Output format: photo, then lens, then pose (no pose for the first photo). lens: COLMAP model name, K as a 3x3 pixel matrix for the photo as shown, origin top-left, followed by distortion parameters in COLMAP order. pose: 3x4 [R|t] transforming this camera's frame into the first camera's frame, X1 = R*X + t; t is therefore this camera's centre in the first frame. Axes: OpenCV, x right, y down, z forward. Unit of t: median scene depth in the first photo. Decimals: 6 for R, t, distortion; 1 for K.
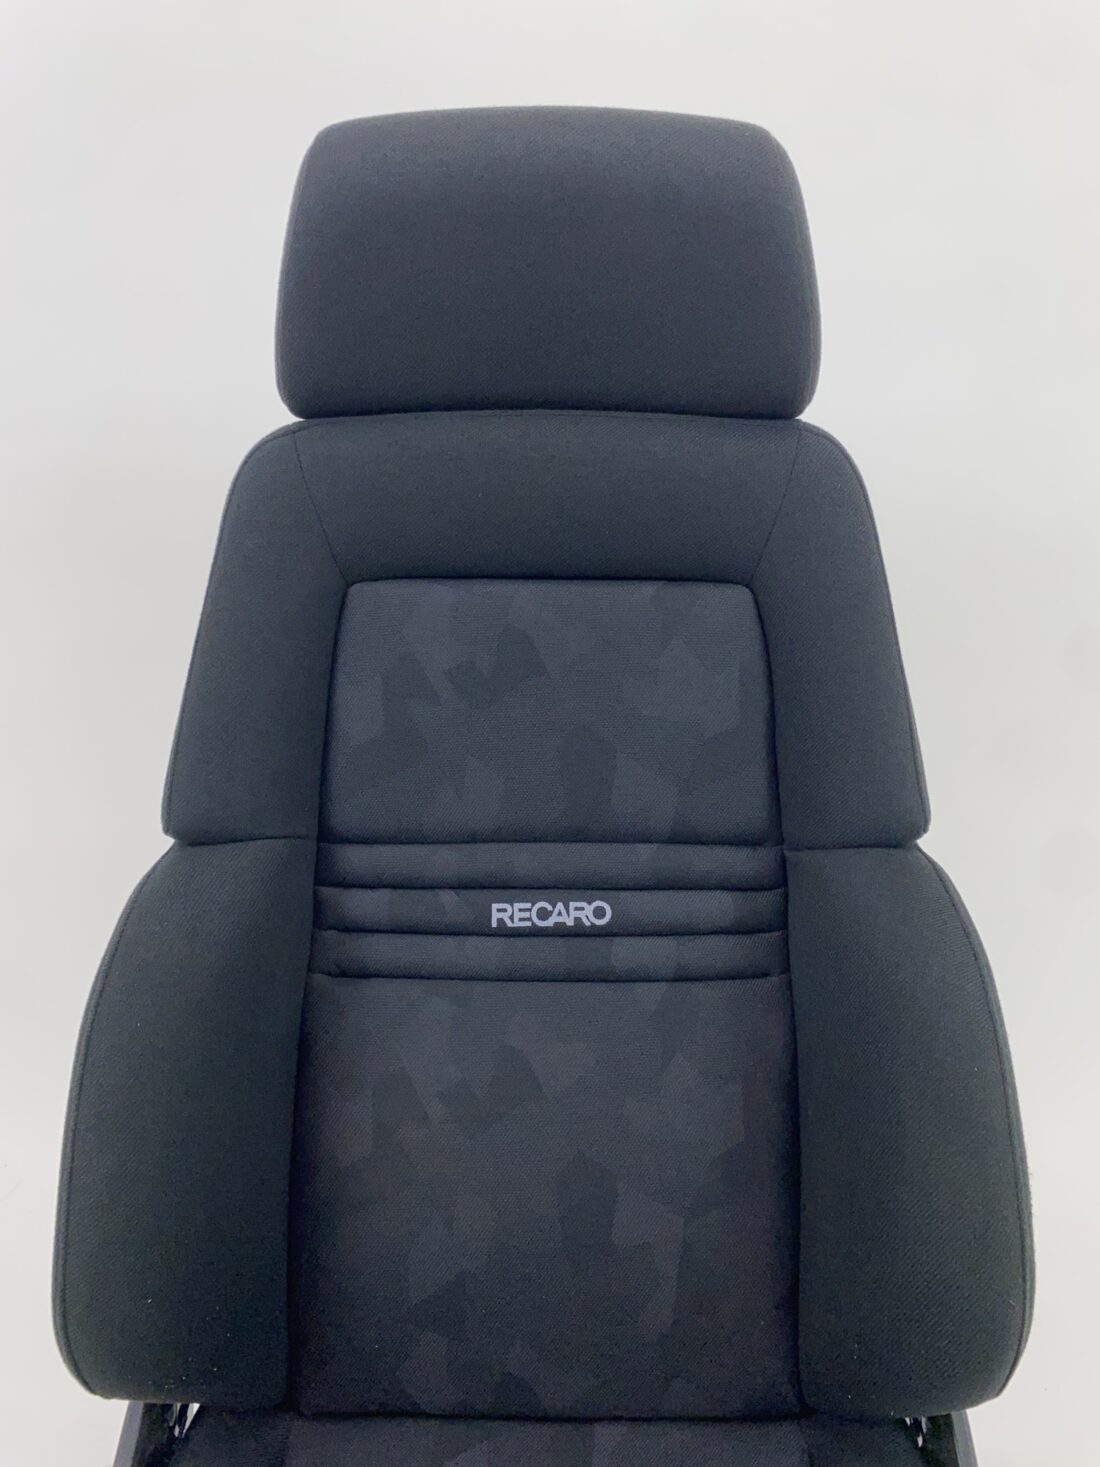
lens RADIAL K [[1090.1, 0, 547.1], [0, 1090.1, 705.3], [0, 0, 1]] dist [0.040787, -0.000994]
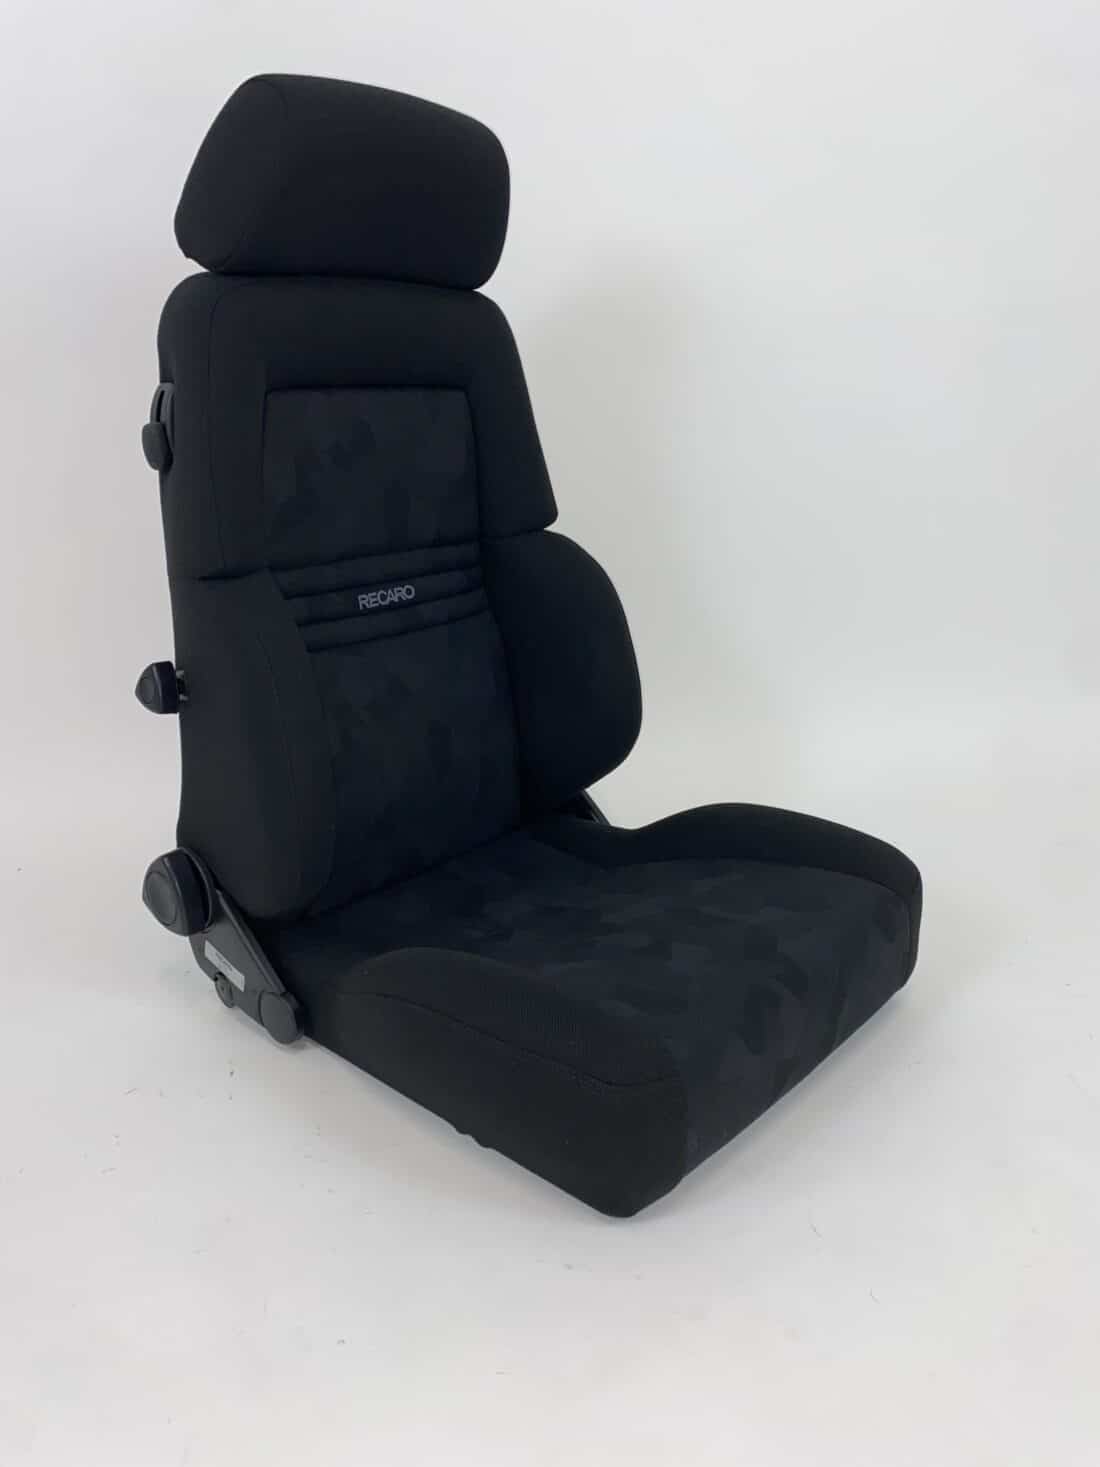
lens RADIAL K [[1090.1, 0, 558.9], [0, 1090.1, 730.6], [0, 0, 1]] dist [0.040787, -0.000994]
pose [[0.671254, -0.235103, 0.702954, -1.047901], [0.085869, 0.966645, 0.241297, 0.007482], [-0.736236, -0.101610, 0.669053, -0.339146]]
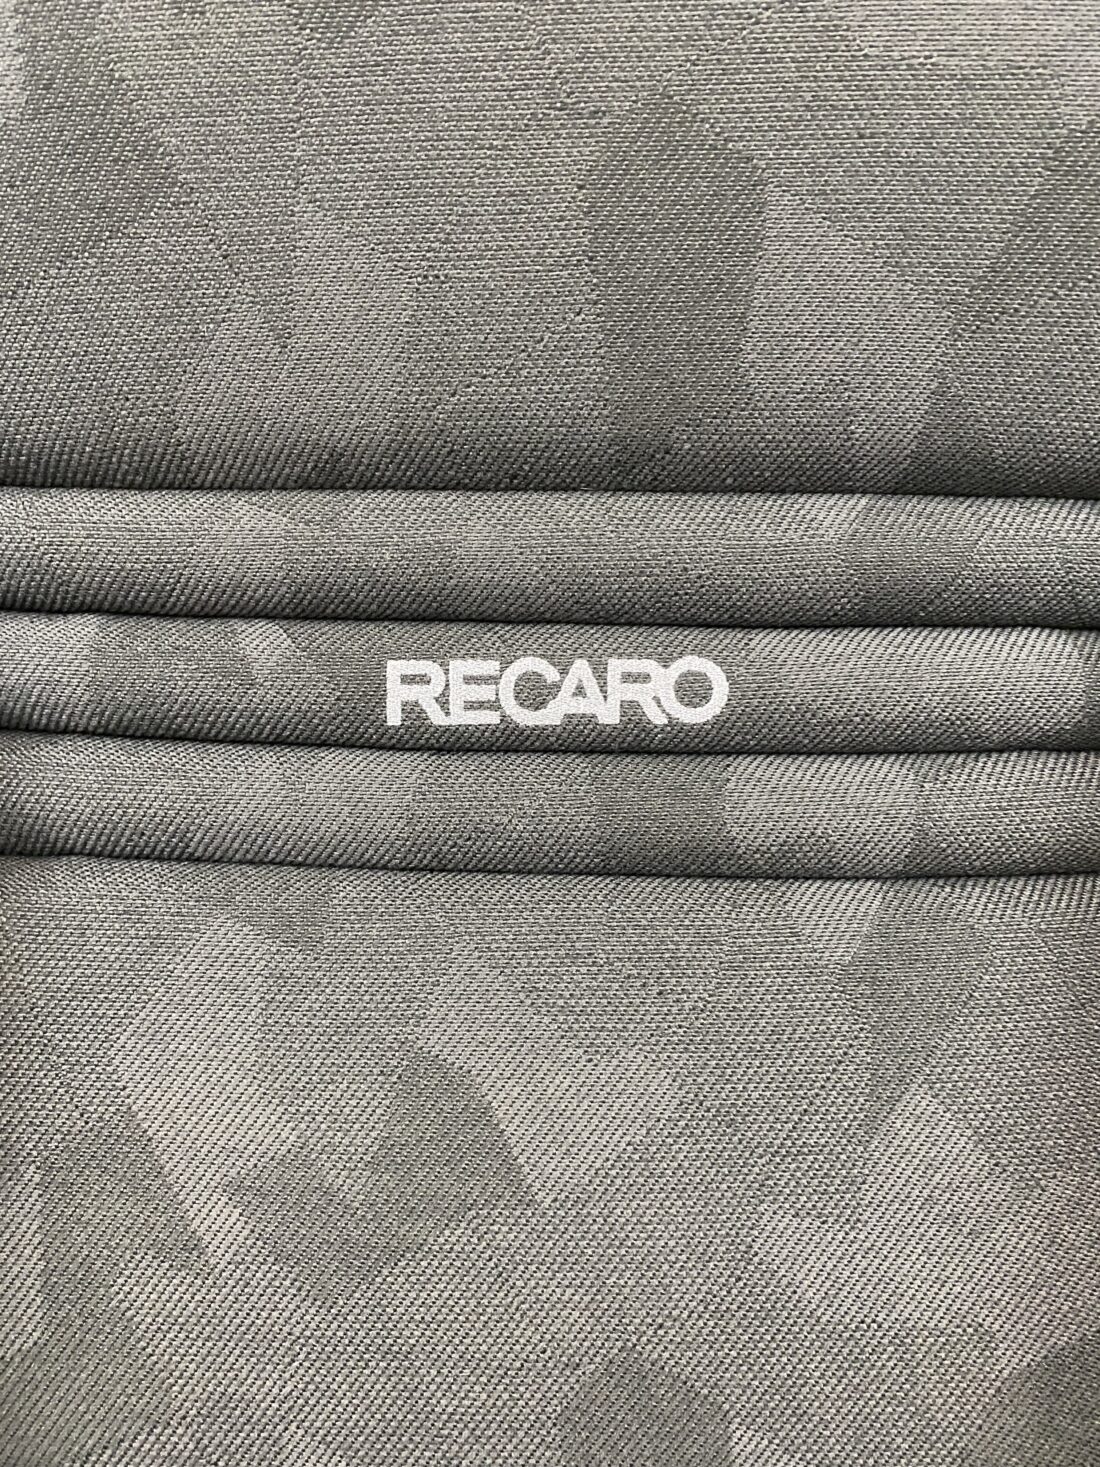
lens RADIAL K [[1090.1, 0, 546.5], [0, 1090.1, 733.0], [0, 0, 1]] dist [0.040787, -0.000994]
pose [[0.999673, 0.011569, -0.022813, 0.008961], [-0.007678, 0.986463, 0.163805, 0.146957], [0.024399, -0.163577, 0.986229, 0.650966]]
